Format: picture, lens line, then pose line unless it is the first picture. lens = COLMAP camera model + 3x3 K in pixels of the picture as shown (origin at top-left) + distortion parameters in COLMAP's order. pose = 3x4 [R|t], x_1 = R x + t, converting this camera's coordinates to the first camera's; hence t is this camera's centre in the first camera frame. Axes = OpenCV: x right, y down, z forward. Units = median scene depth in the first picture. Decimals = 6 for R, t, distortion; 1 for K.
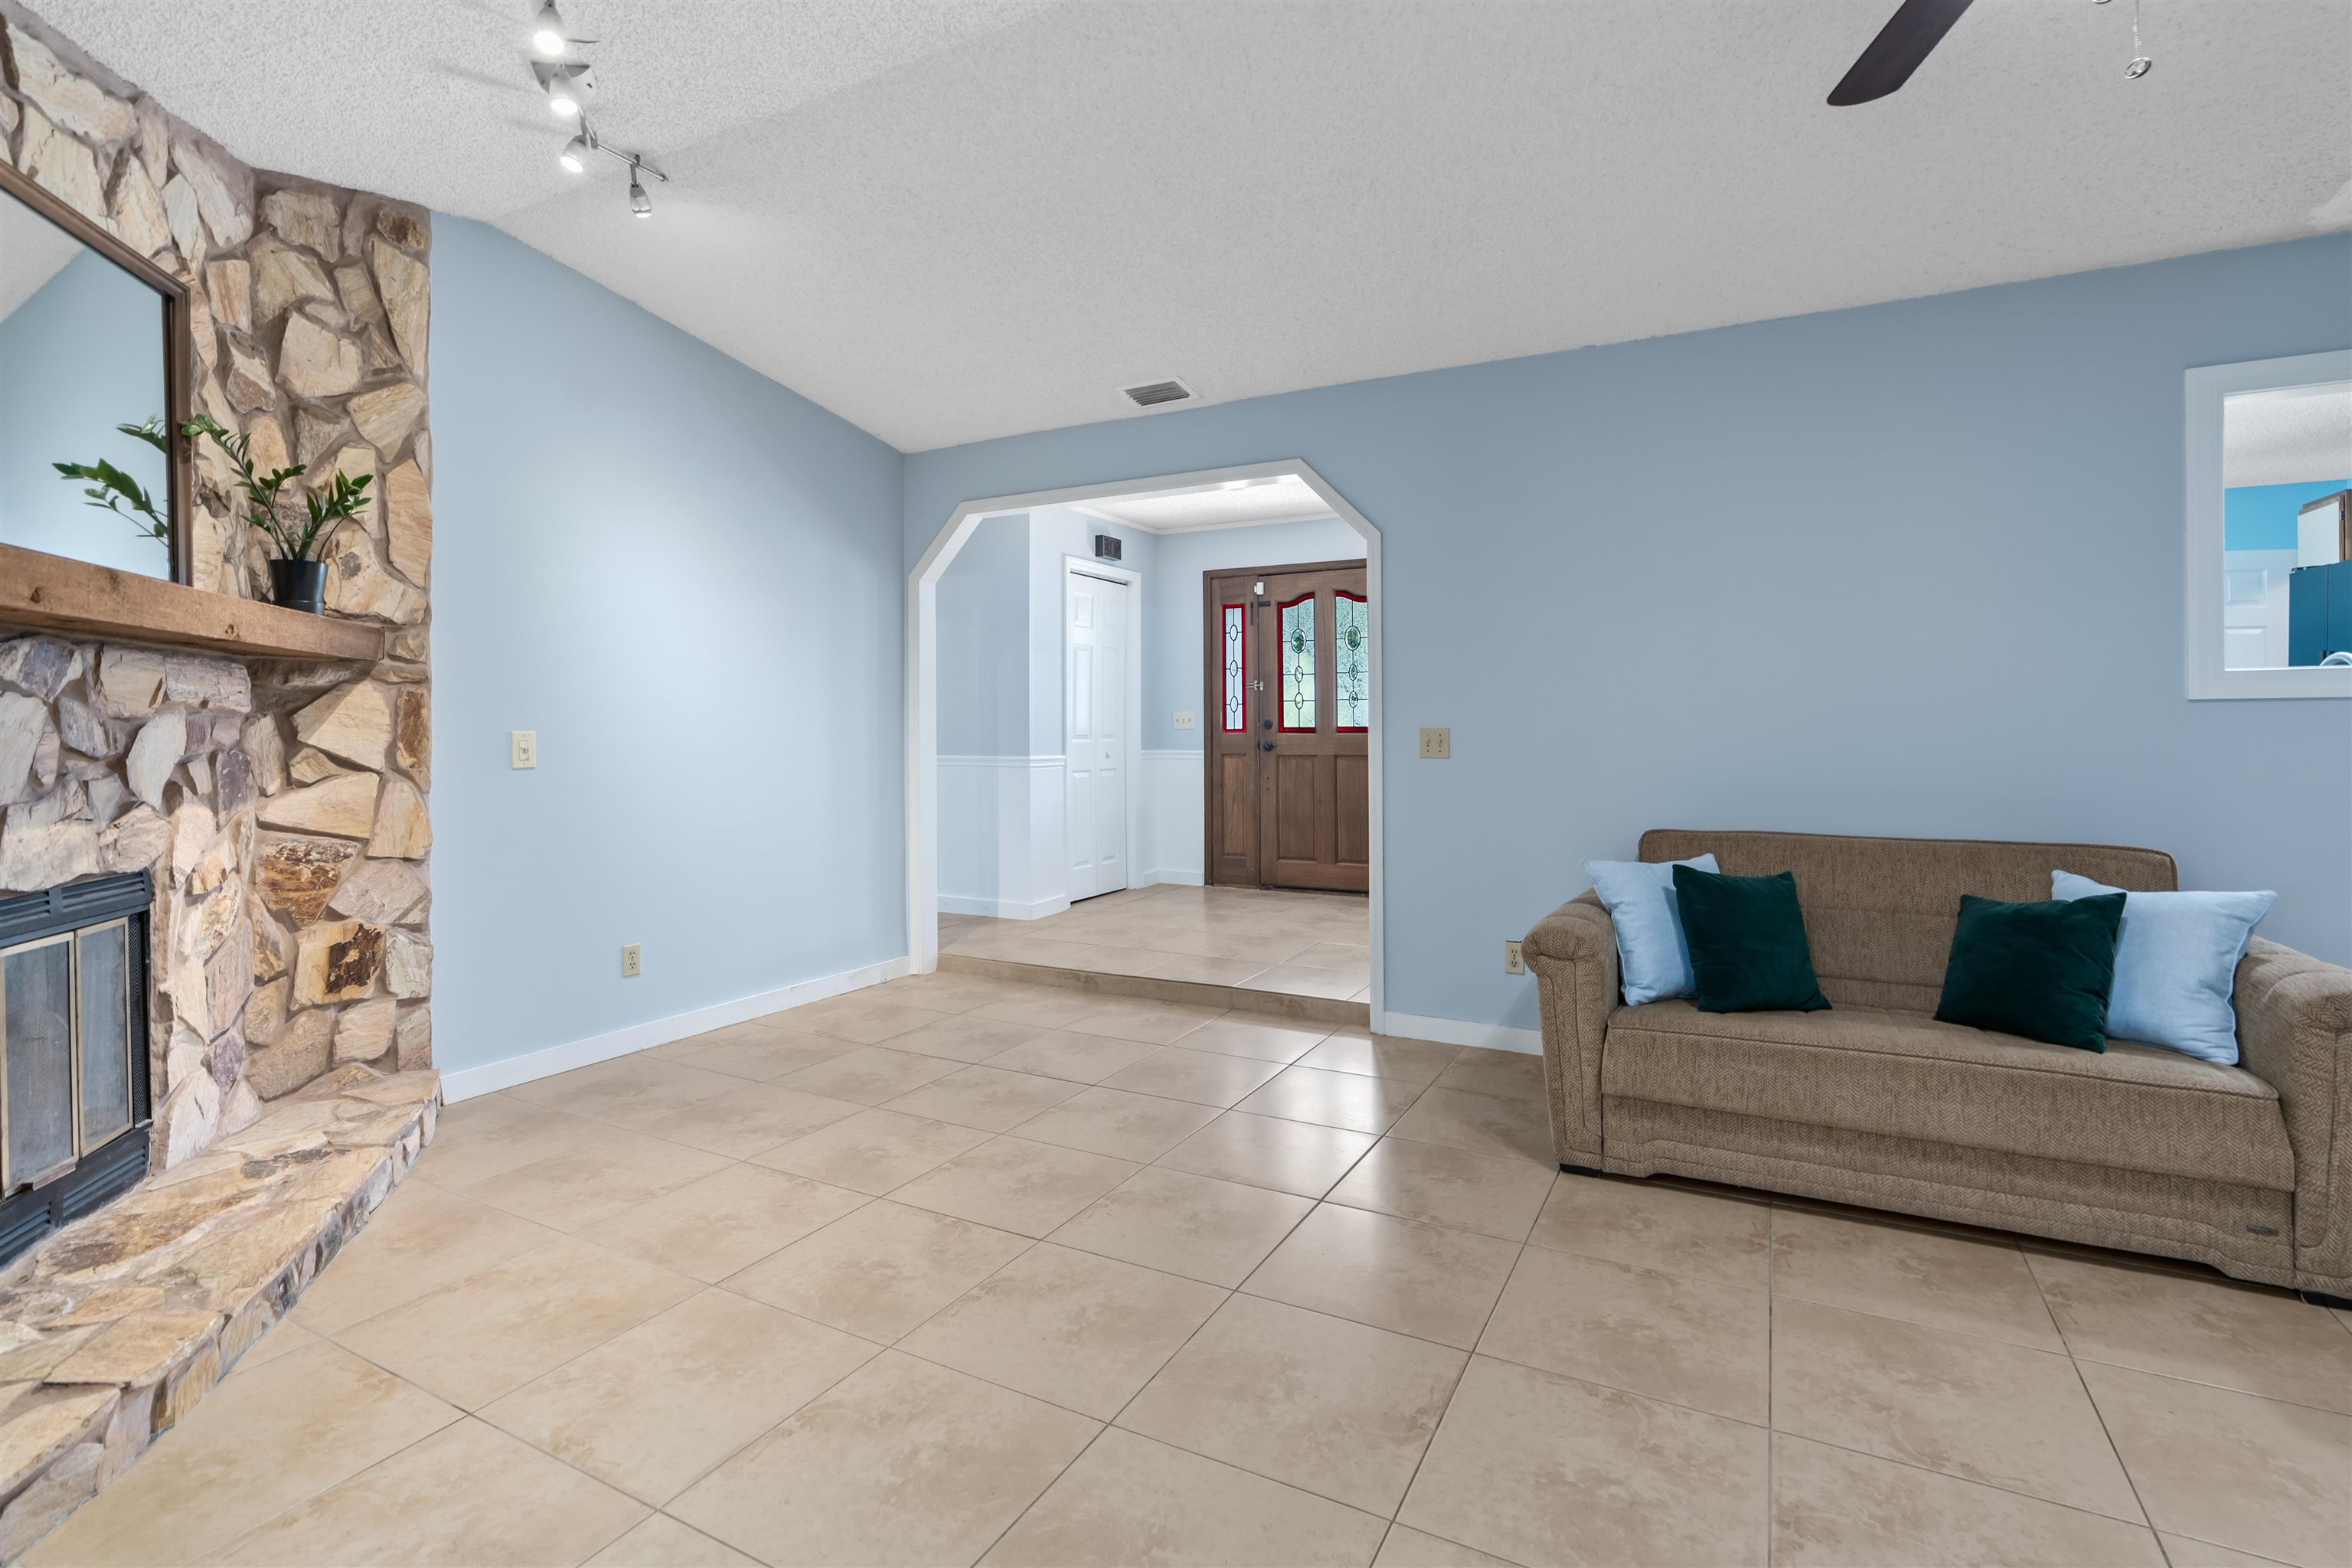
lens RADIAL K [[1093.0, 0, 1207.1], [0, 1093.0, 722.1], [0, 0, 1]] dist [-0.010463, 0.003611]
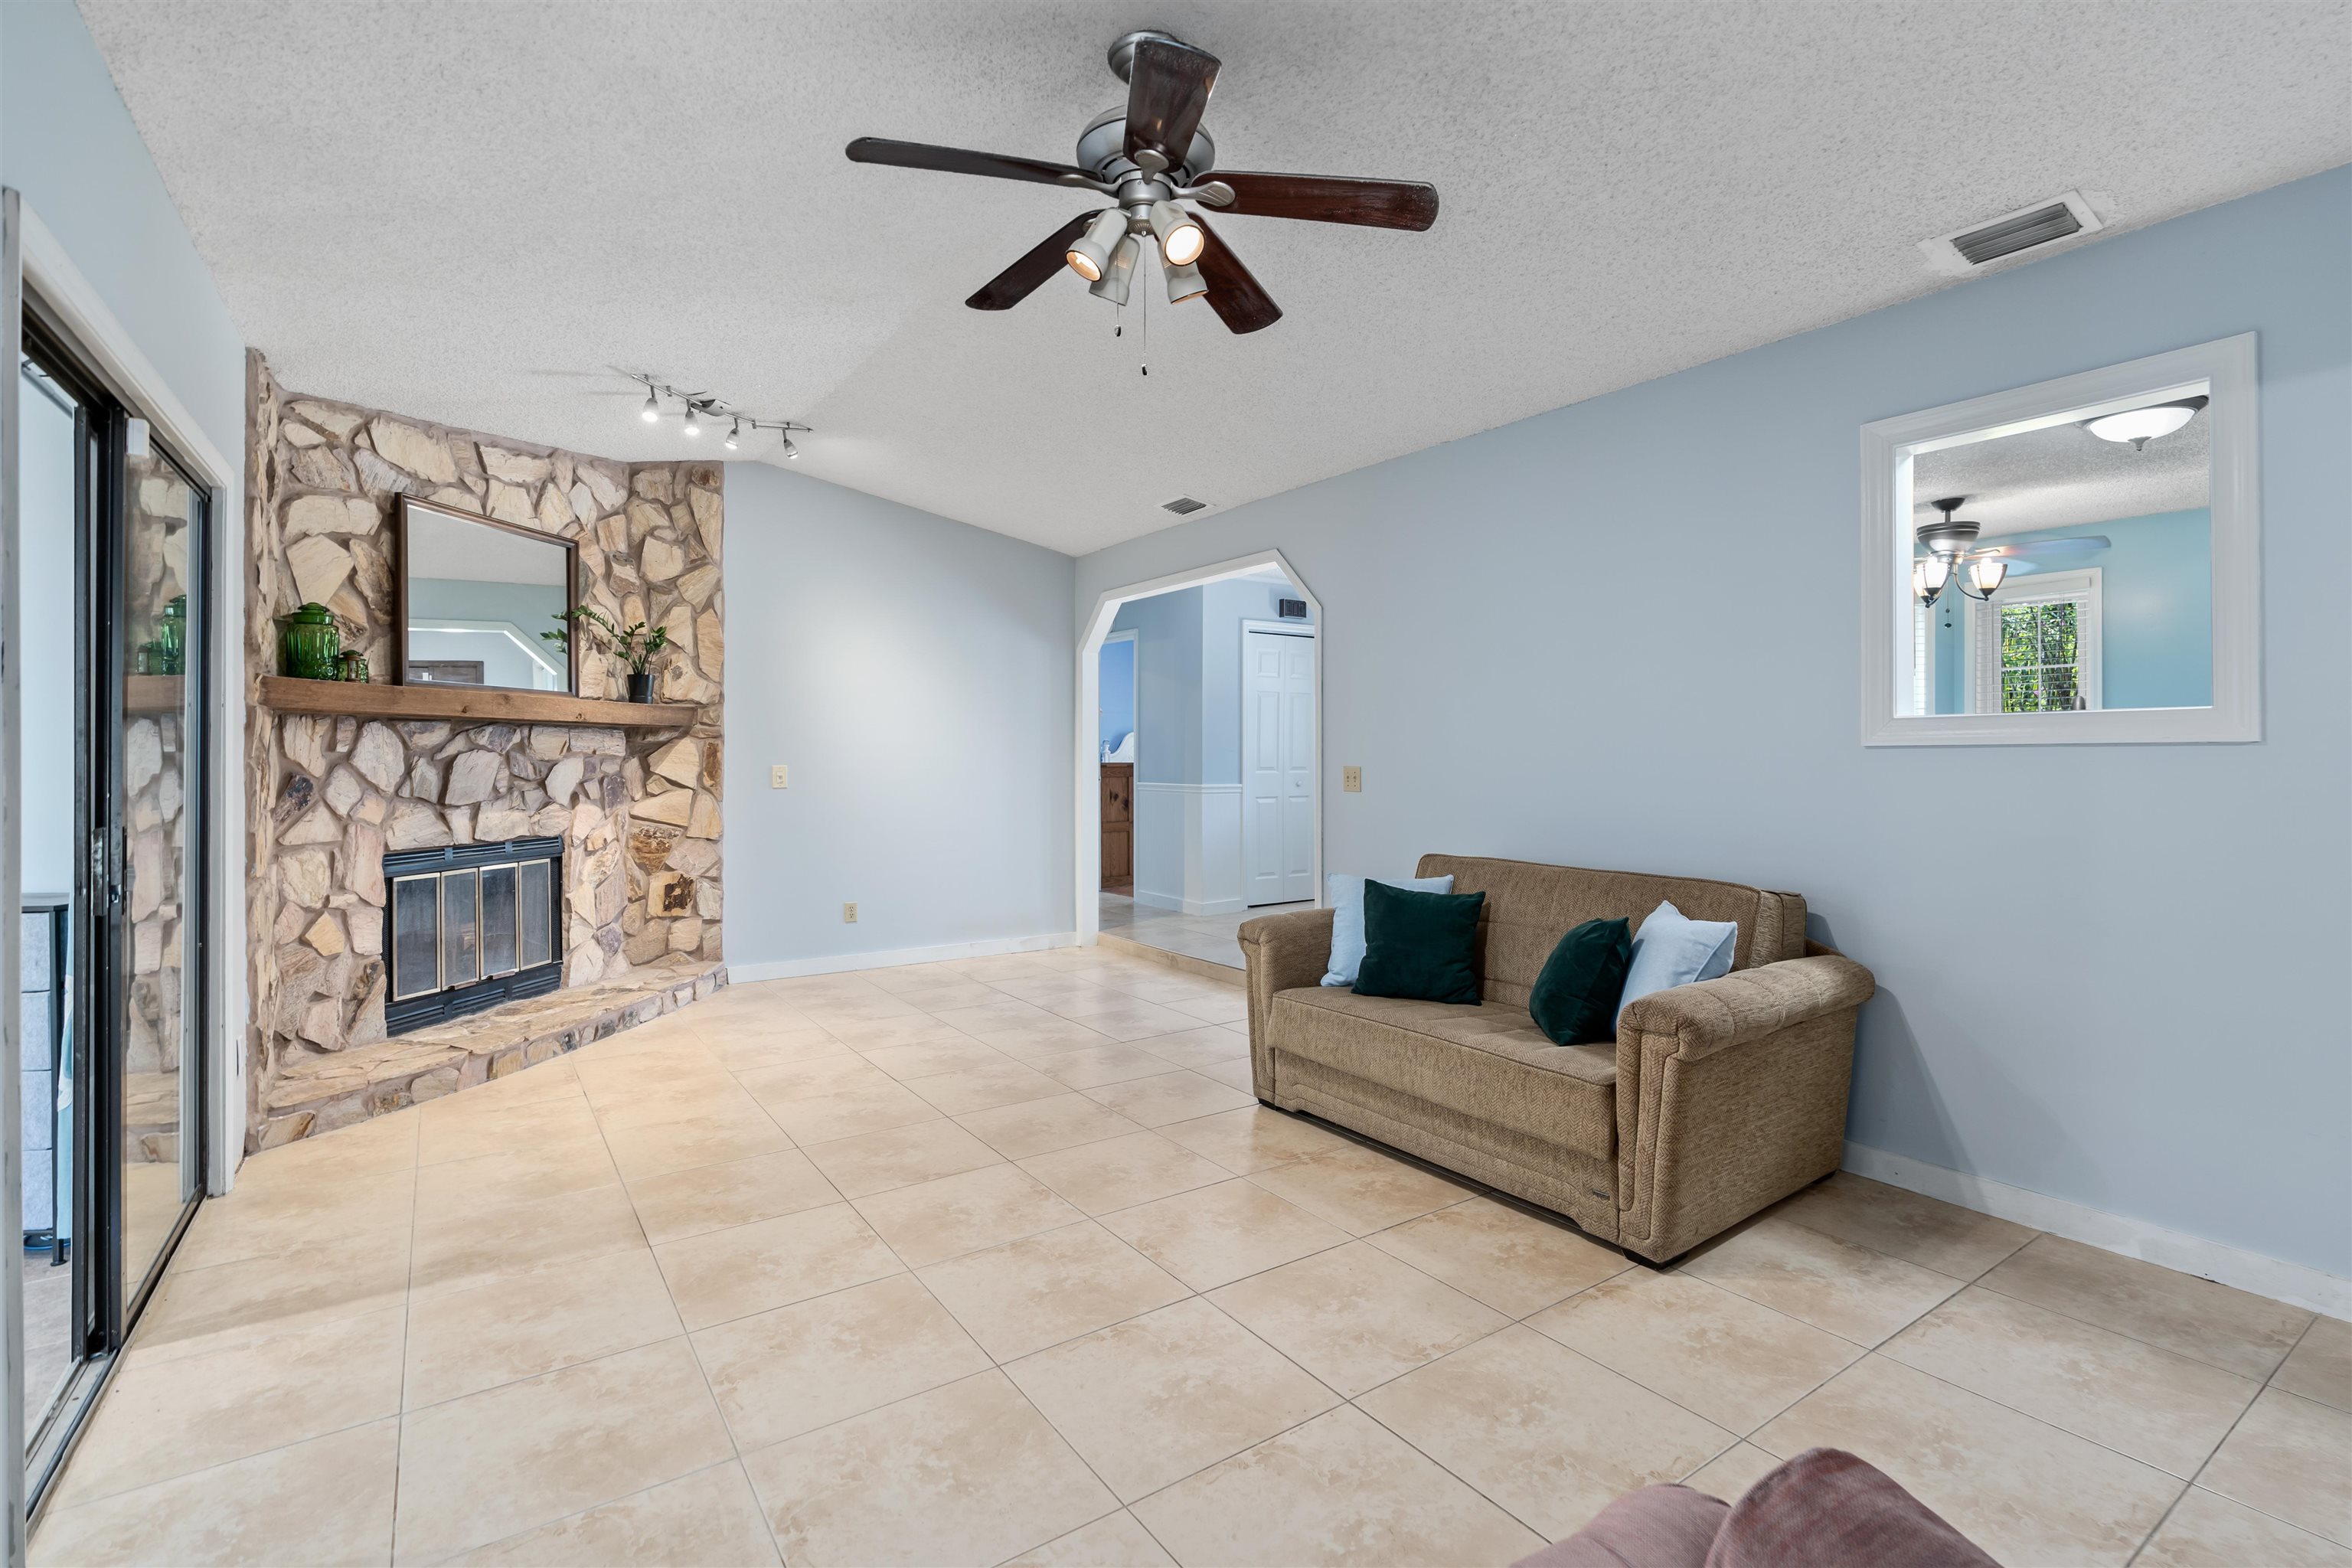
lens RADIAL K [[1093.0, 0, 1215.1], [0, 1093.0, 745.0], [0, 0, 1]] dist [-0.010463, 0.003611]
pose [[0.891085, -0.002384, -0.453830, 0.858644], [0.001388, 0.999996, -0.002529, -0.021056], [0.453834, 0.001623, 0.891085, -0.205189]]
